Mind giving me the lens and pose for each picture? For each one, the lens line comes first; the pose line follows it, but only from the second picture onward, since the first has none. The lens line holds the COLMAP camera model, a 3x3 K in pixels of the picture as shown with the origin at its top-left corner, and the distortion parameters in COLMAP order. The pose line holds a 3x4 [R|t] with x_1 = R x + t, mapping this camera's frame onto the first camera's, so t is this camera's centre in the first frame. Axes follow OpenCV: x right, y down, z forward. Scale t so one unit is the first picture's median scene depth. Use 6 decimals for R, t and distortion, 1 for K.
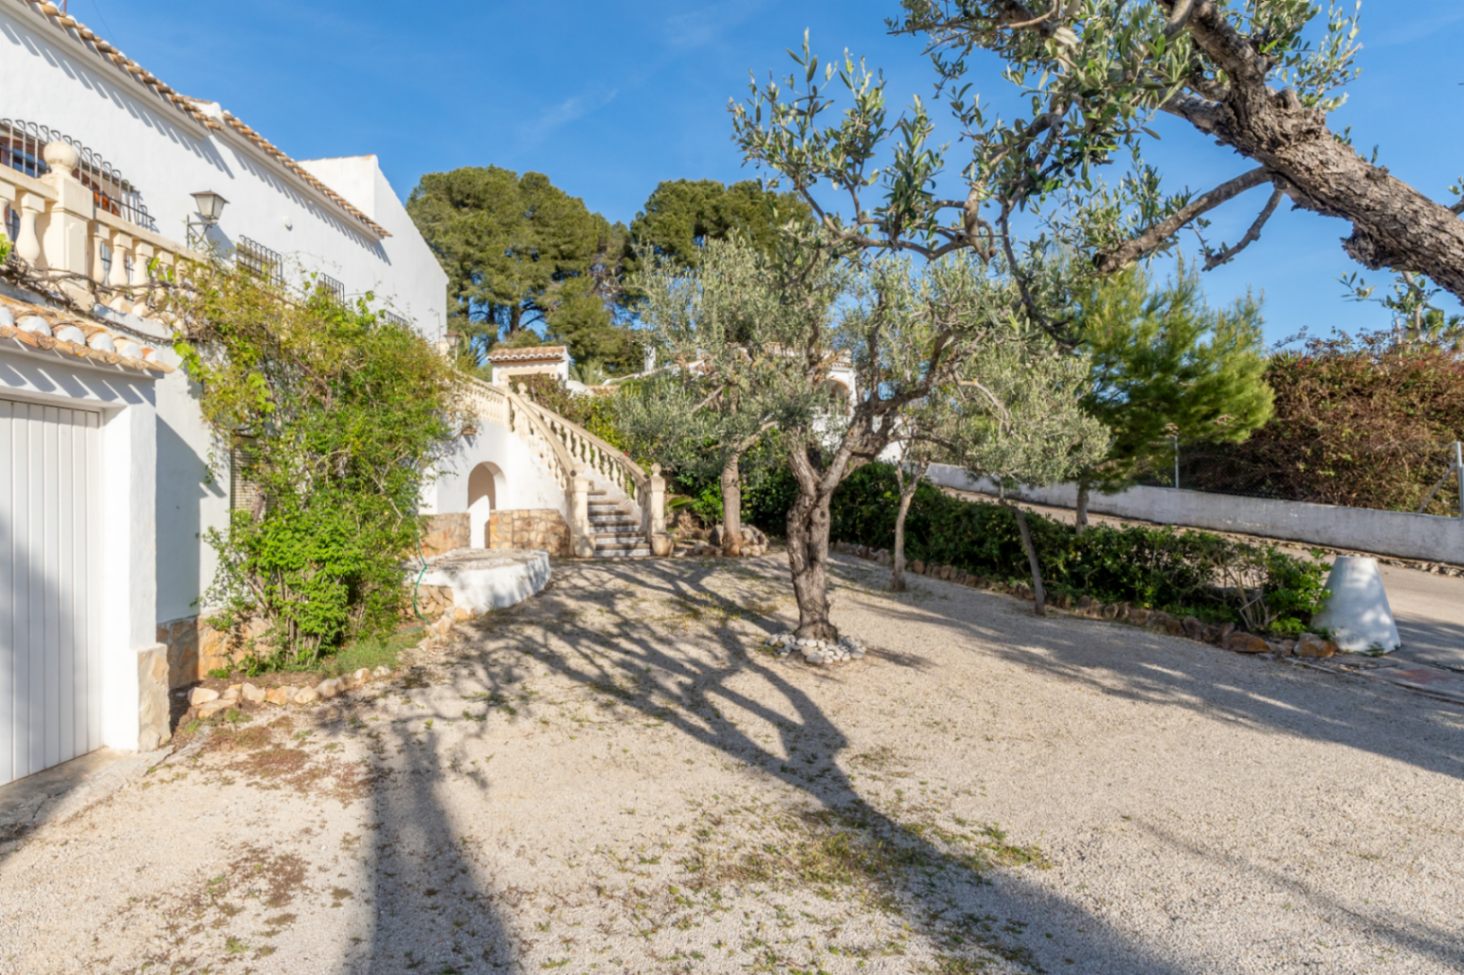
lens RADIAL K [[878.6, 0, 608.2], [0, 878.6, 498.6], [0, 0, 1]] dist [-0.005277, -0.000189]
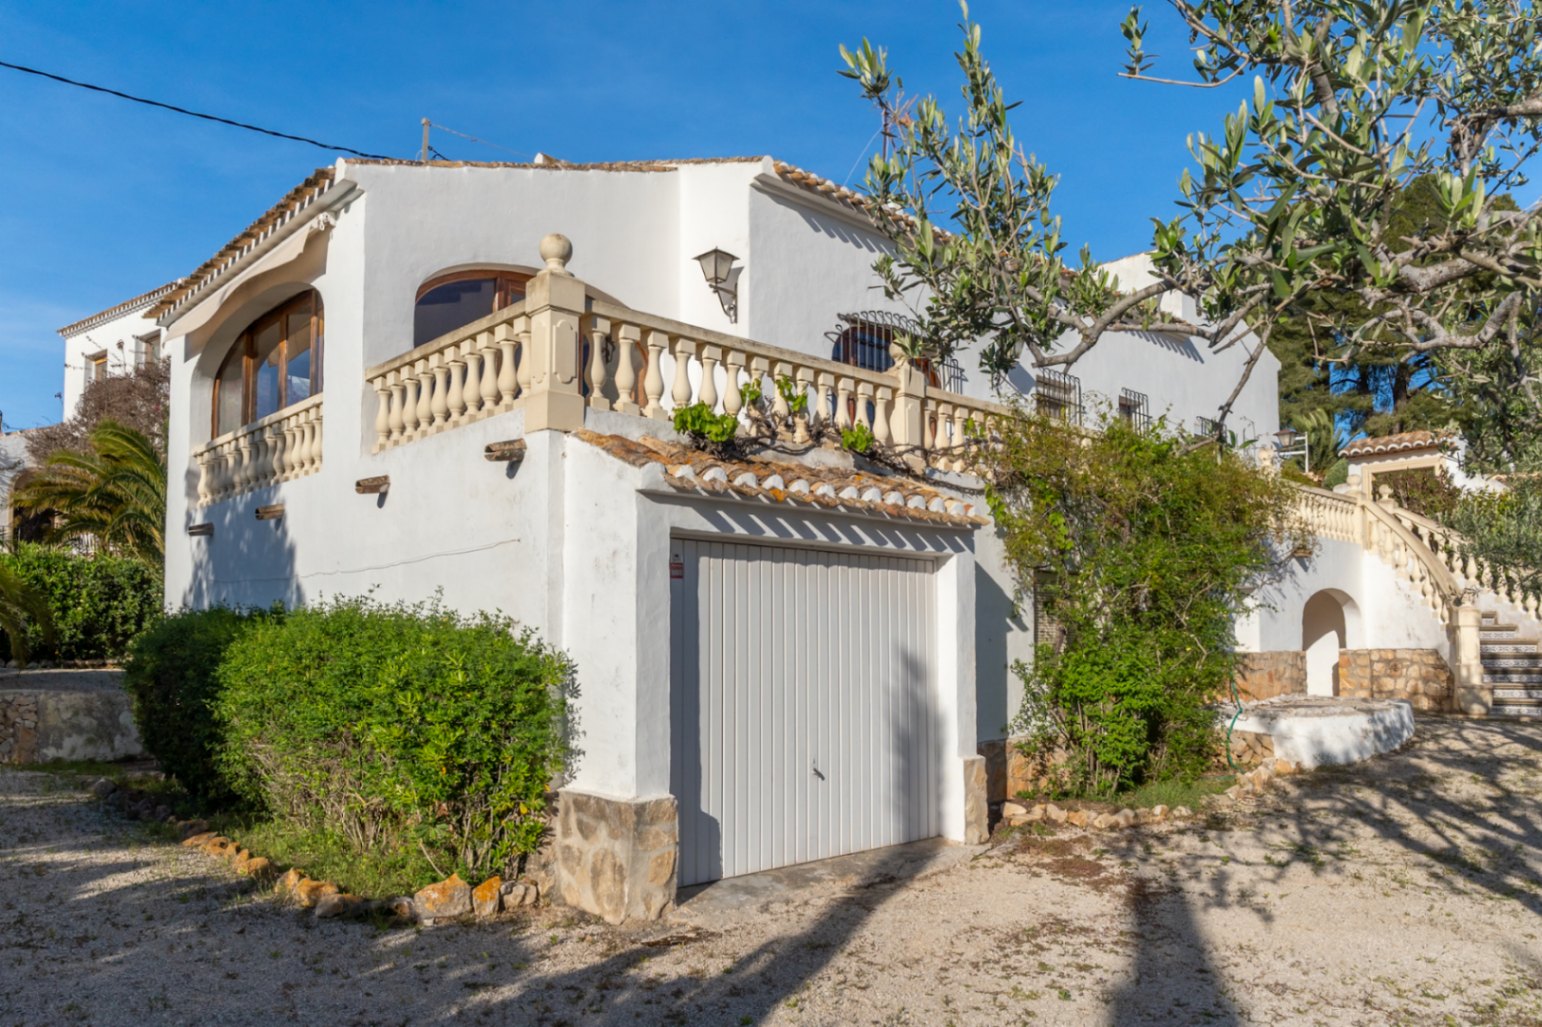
lens RADIAL K [[1148.7, 0, 767.5], [0, 1148.7, 502.7], [0, 0, 1]] dist [0.001317, -0.001600]
pose [[0.808330, -0.050005, -0.586602, 0.136316], [-0.014277, 0.994428, -0.104445, -0.005687], [0.588557, 0.092801, 0.803112, -0.331180]]
